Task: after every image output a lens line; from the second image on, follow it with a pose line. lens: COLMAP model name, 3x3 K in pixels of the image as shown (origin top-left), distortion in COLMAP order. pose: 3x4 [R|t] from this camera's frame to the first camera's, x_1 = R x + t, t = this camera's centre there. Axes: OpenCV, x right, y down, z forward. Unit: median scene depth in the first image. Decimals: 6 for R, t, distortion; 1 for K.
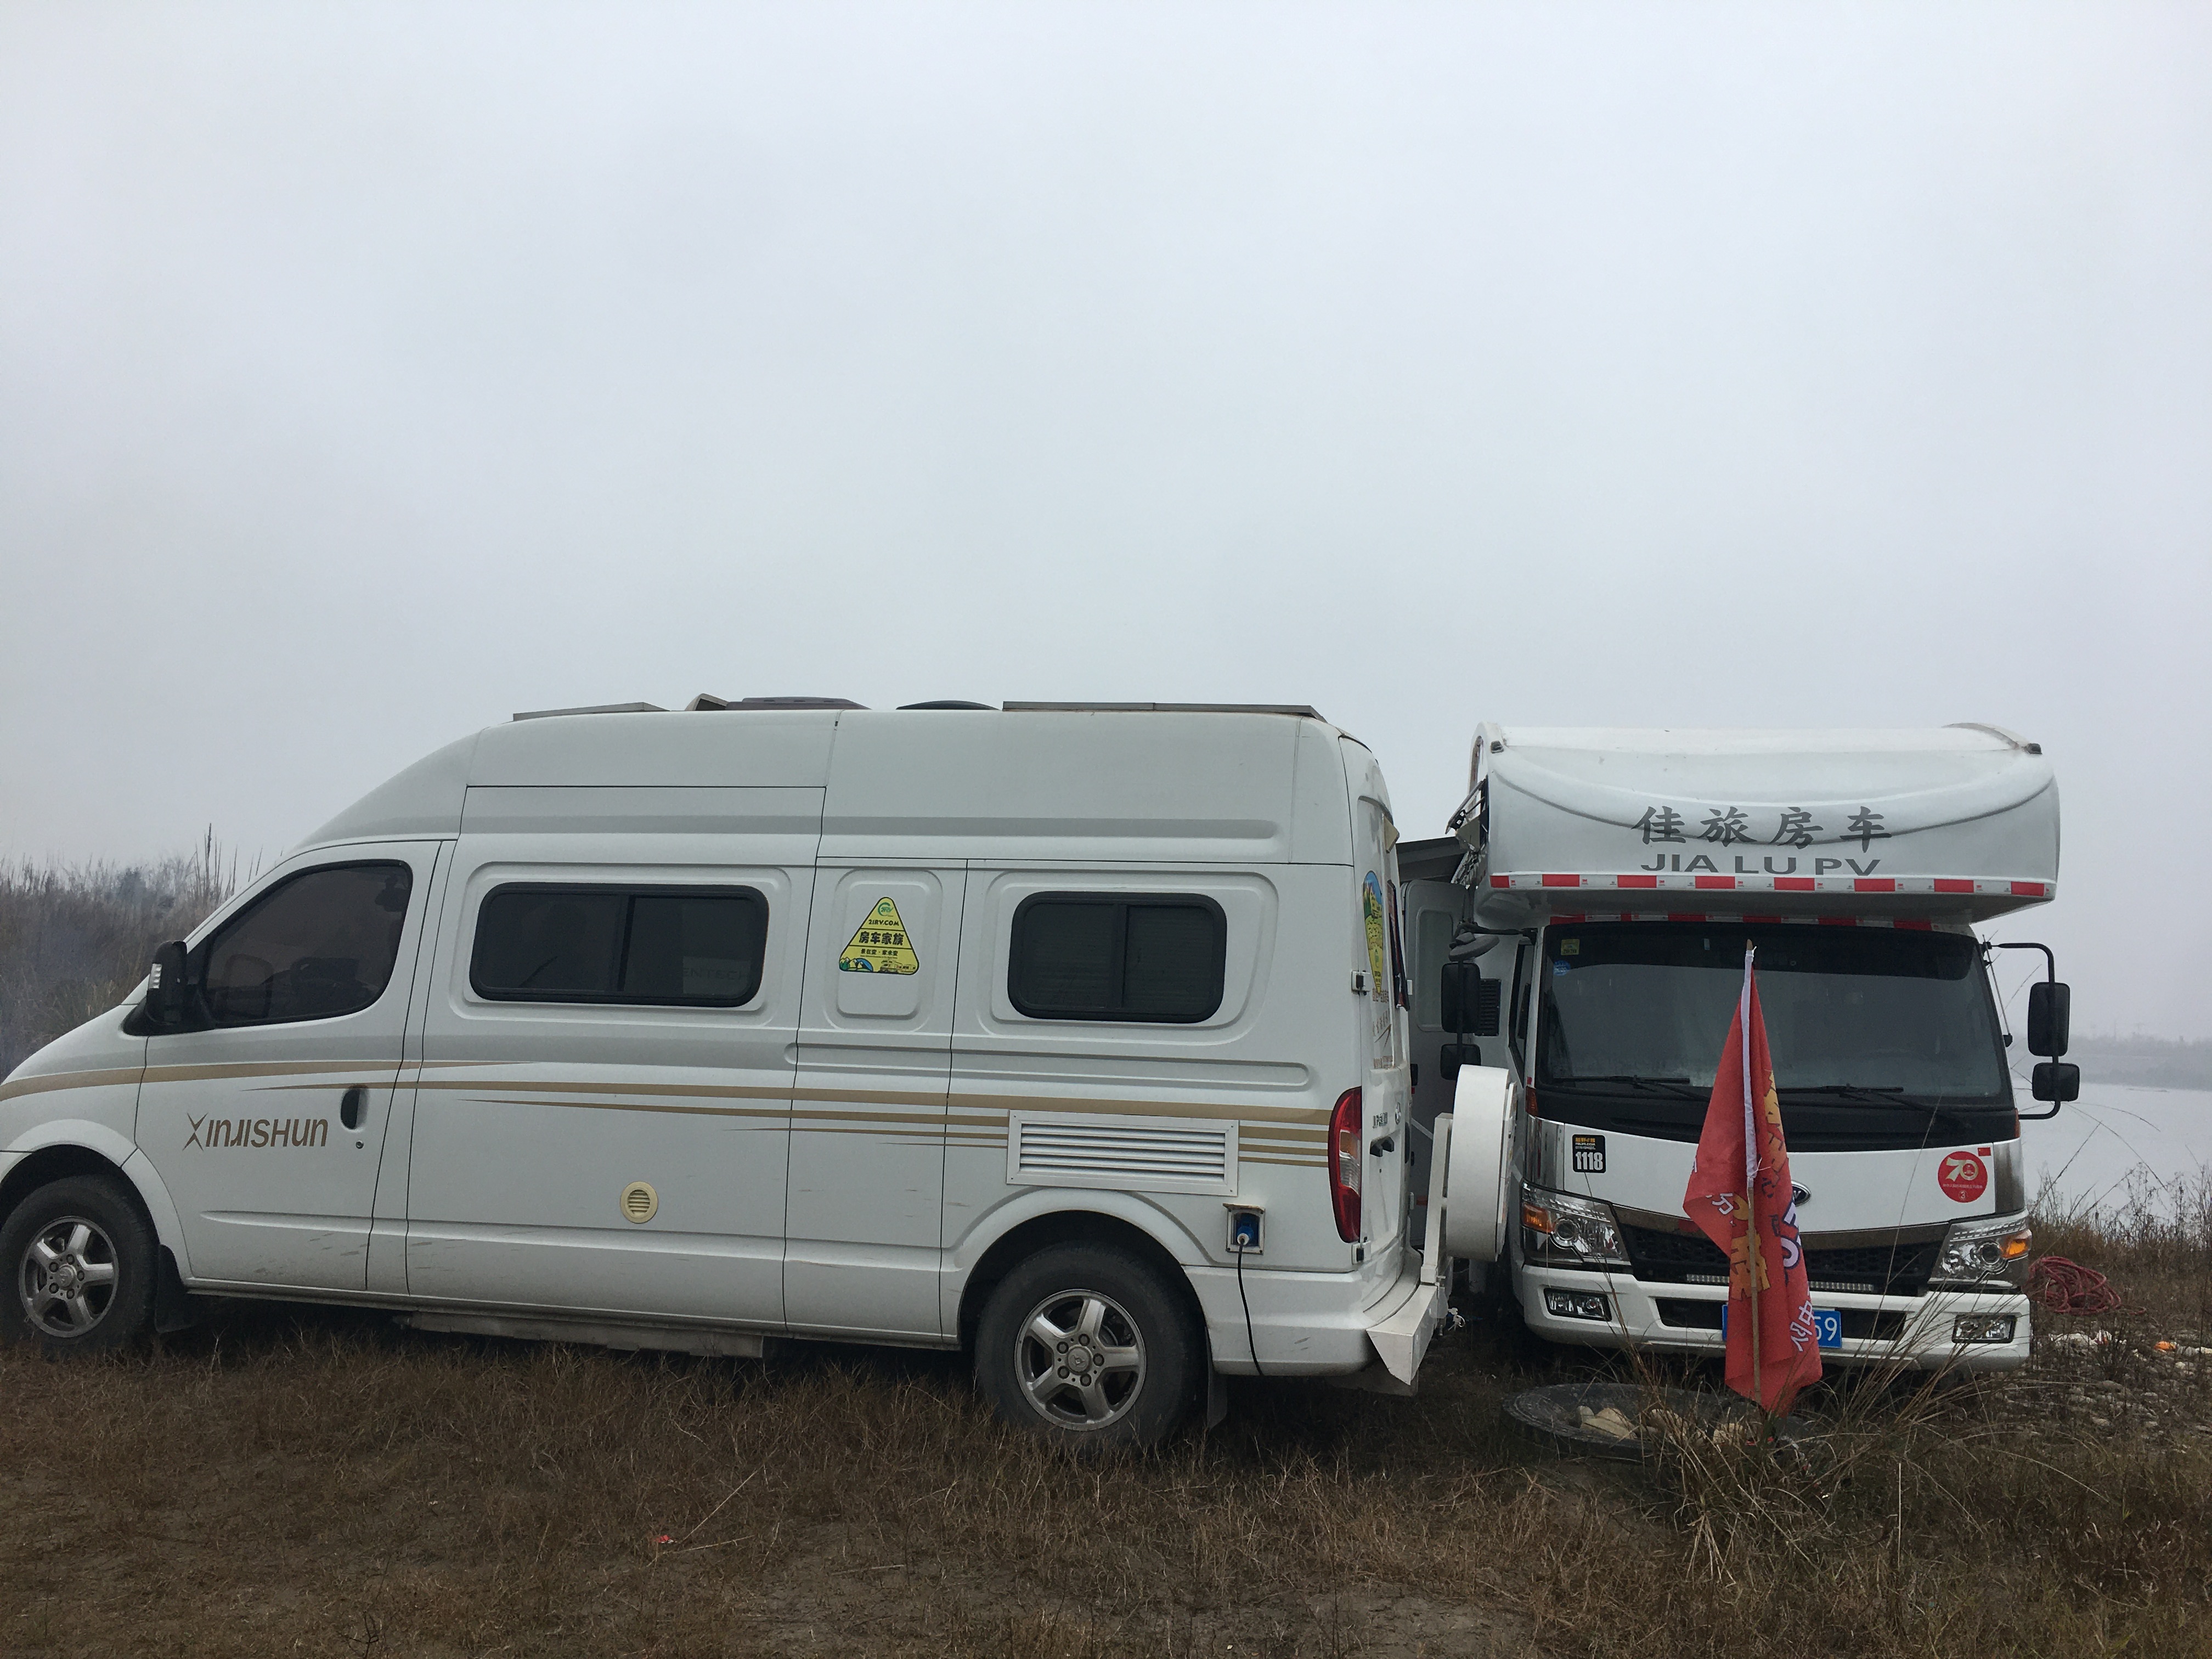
lens RADIAL K [[1852.8, 0, 1106.0], [0, 1852.8, 818.2], [0, 0, 1]] dist [0.067623, -0.076175]
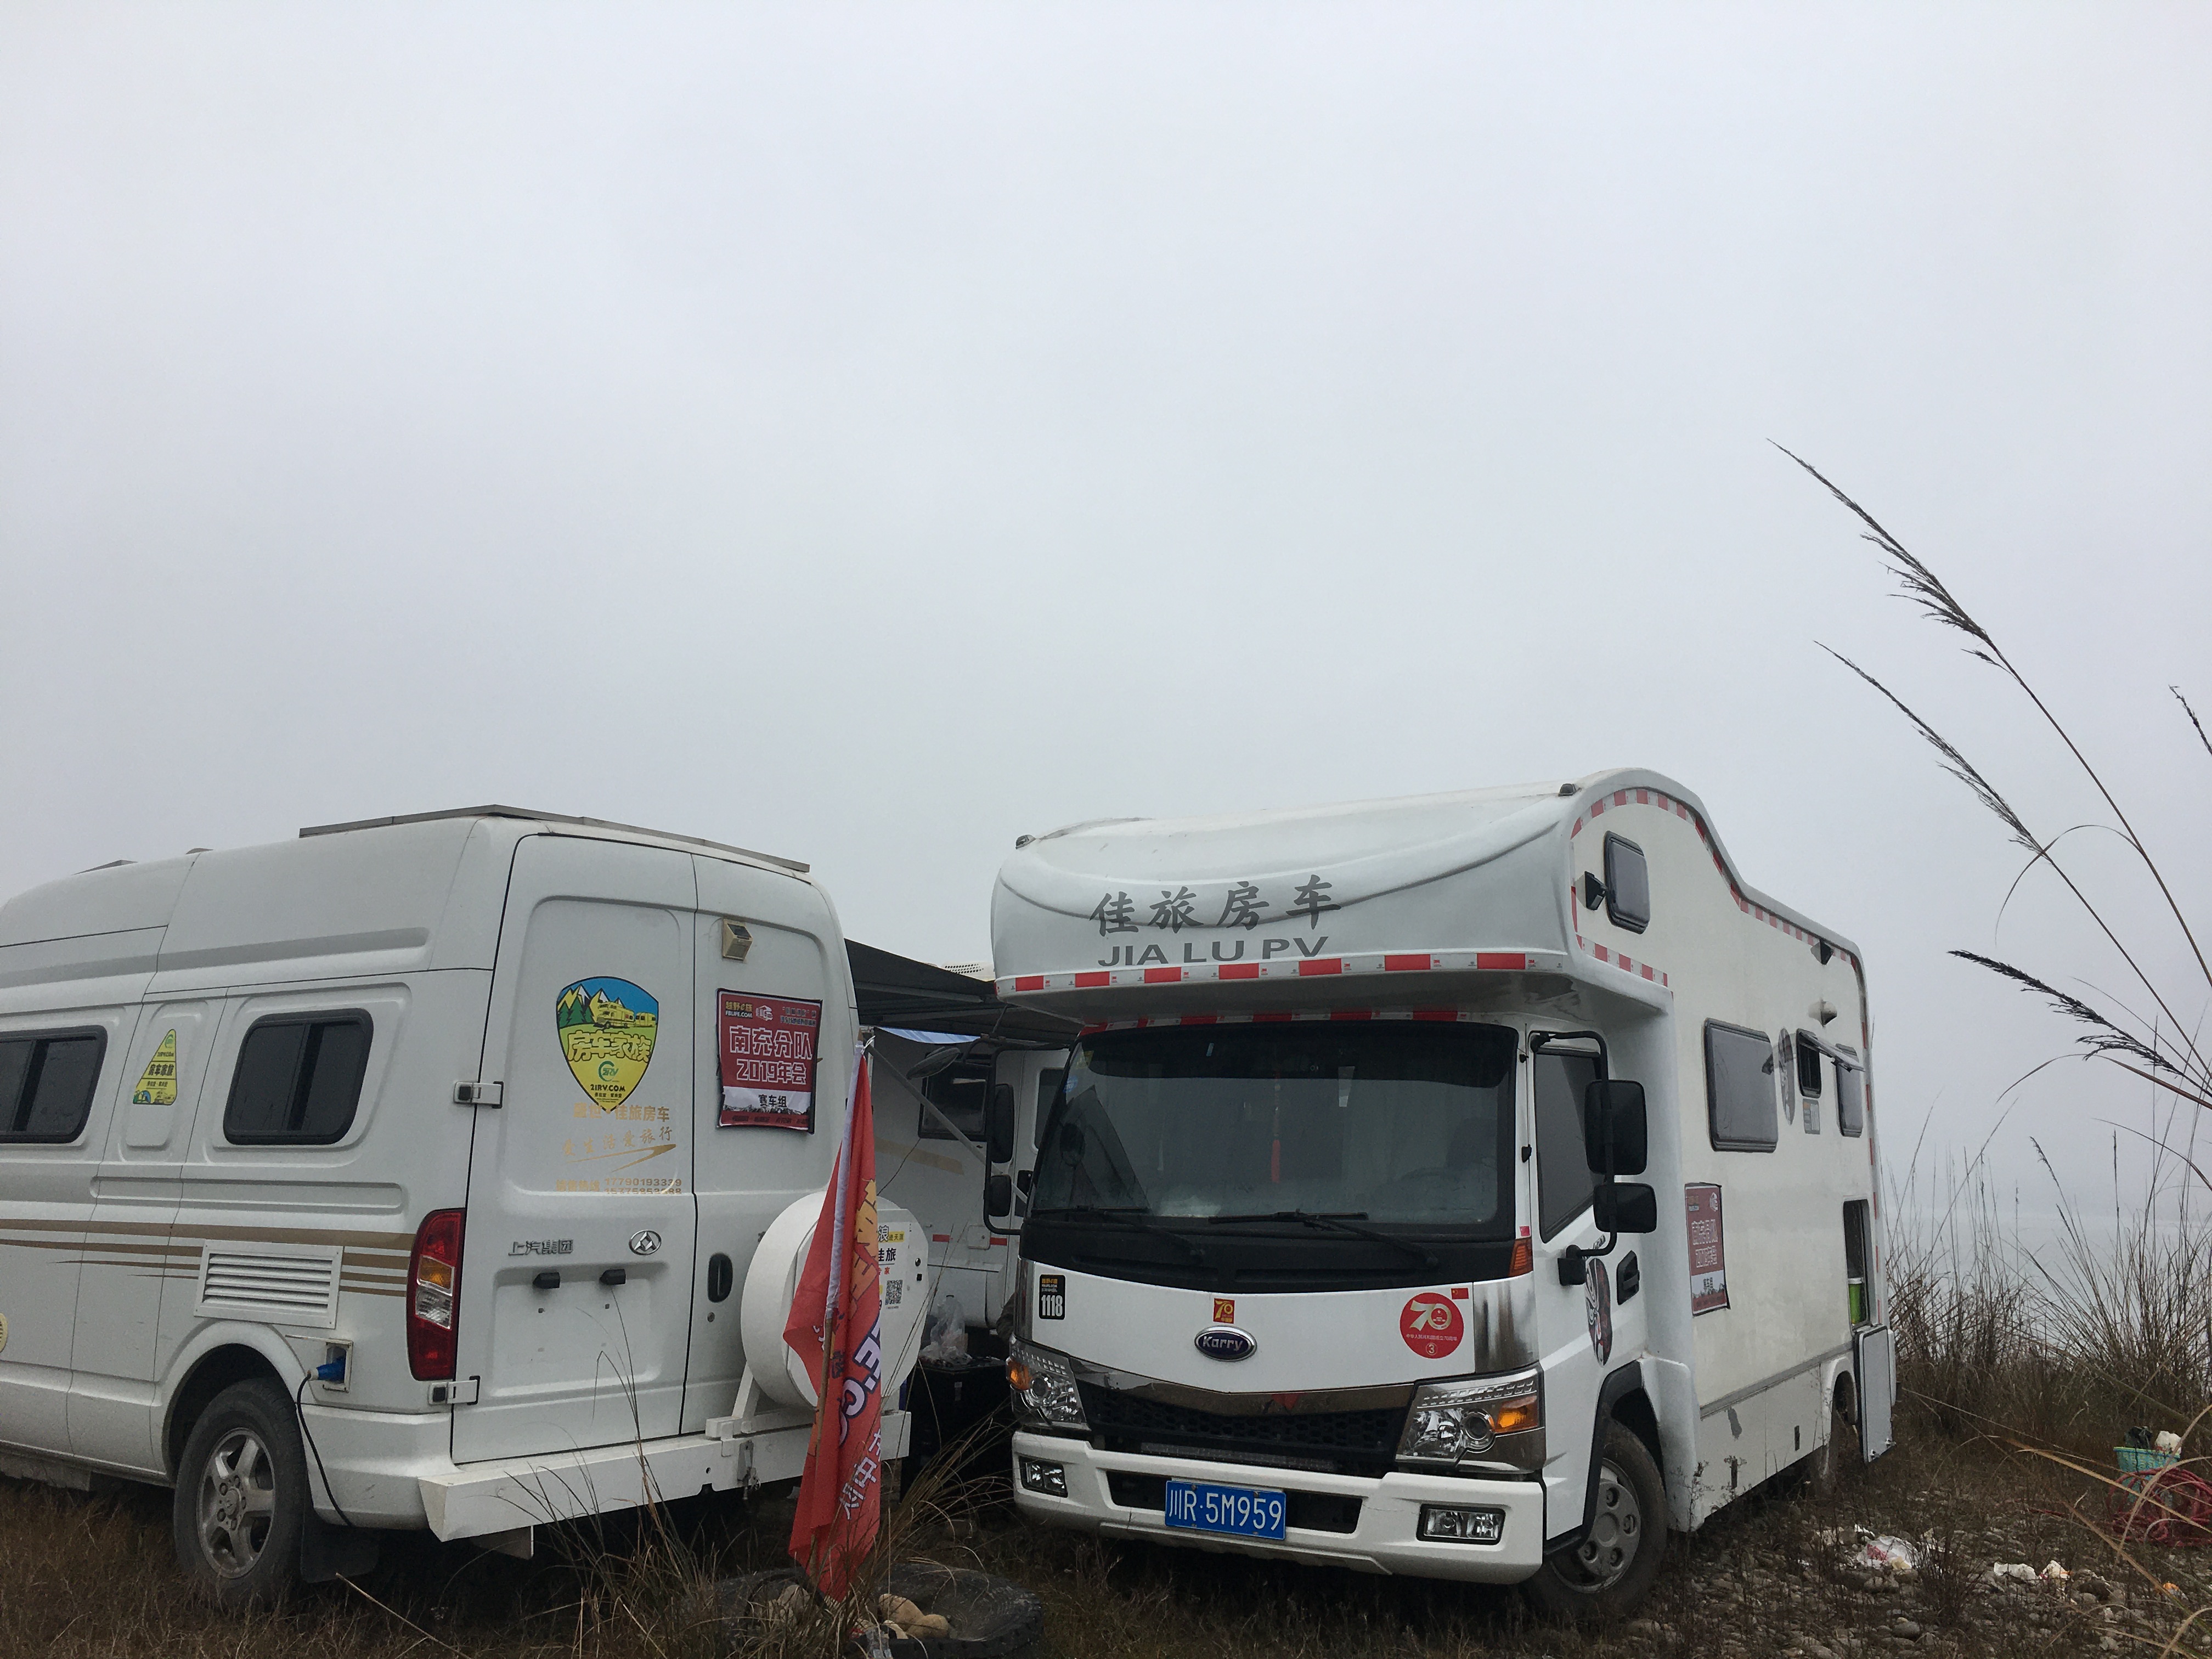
lens RADIAL K [[1852.8, 0, 1117.5], [0, 1852.8, 818.9], [0, 0, 1]] dist [0.067623, -0.076175]
pose [[0.930780, -0.085271, -0.355497, 0.637230], [0.049513, 0.992861, -0.108513, 0.056310], [0.362213, 0.083400, 0.928357, 0.194399]]
